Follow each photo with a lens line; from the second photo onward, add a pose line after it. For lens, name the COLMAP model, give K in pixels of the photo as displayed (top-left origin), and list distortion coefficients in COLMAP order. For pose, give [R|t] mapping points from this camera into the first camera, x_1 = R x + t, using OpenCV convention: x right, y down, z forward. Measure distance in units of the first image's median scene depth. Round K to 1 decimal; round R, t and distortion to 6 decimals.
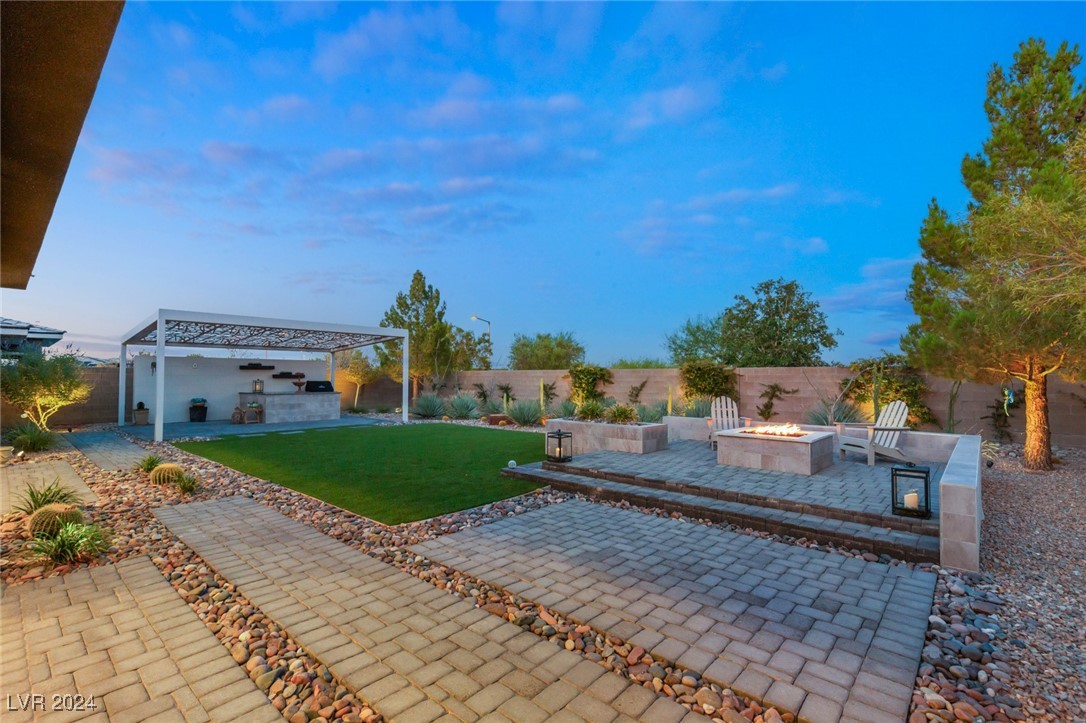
lens RADIAL K [[488.7, 0, 541.7], [0, 488.7, 374.3], [0, 0, 1]] dist [0.003422, -0.000145]
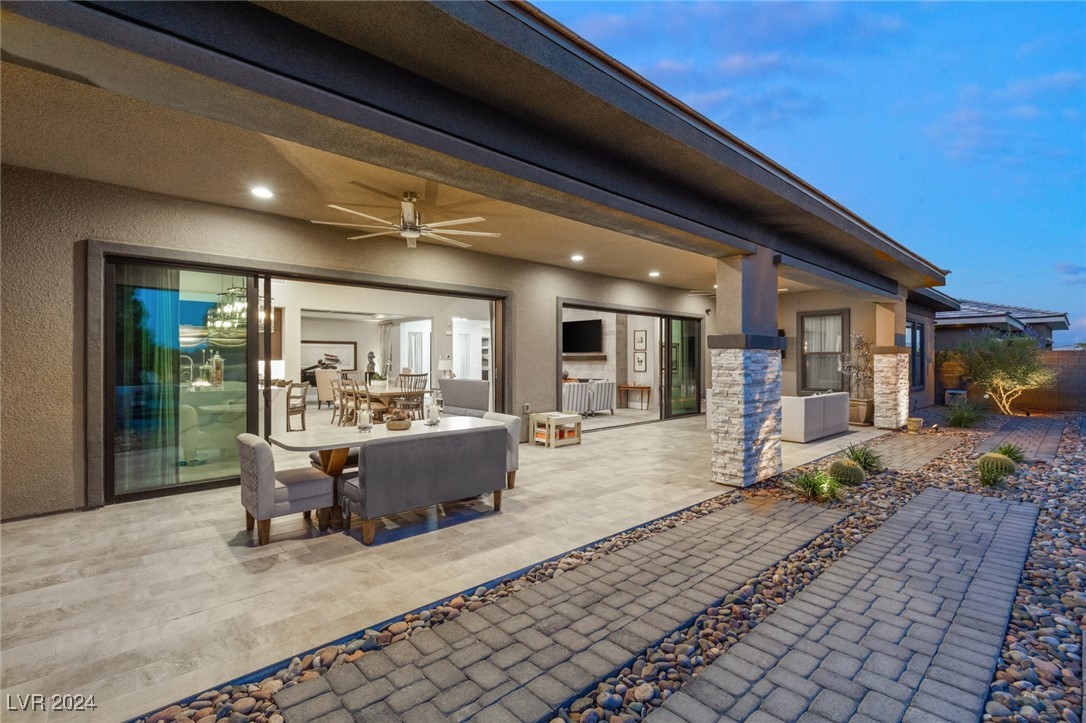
lens RADIAL K [[489.7, 0, 543.0], [0, 489.7, 361.5], [0, 0, 1]] dist [0.010067, 0.000112]
pose [[-0.092684, 0.000219, -0.995696, 0.444237], [0.007167, 0.999974, -0.000447, -0.001071], [0.995670, -0.007178, -0.092683, 0.366634]]
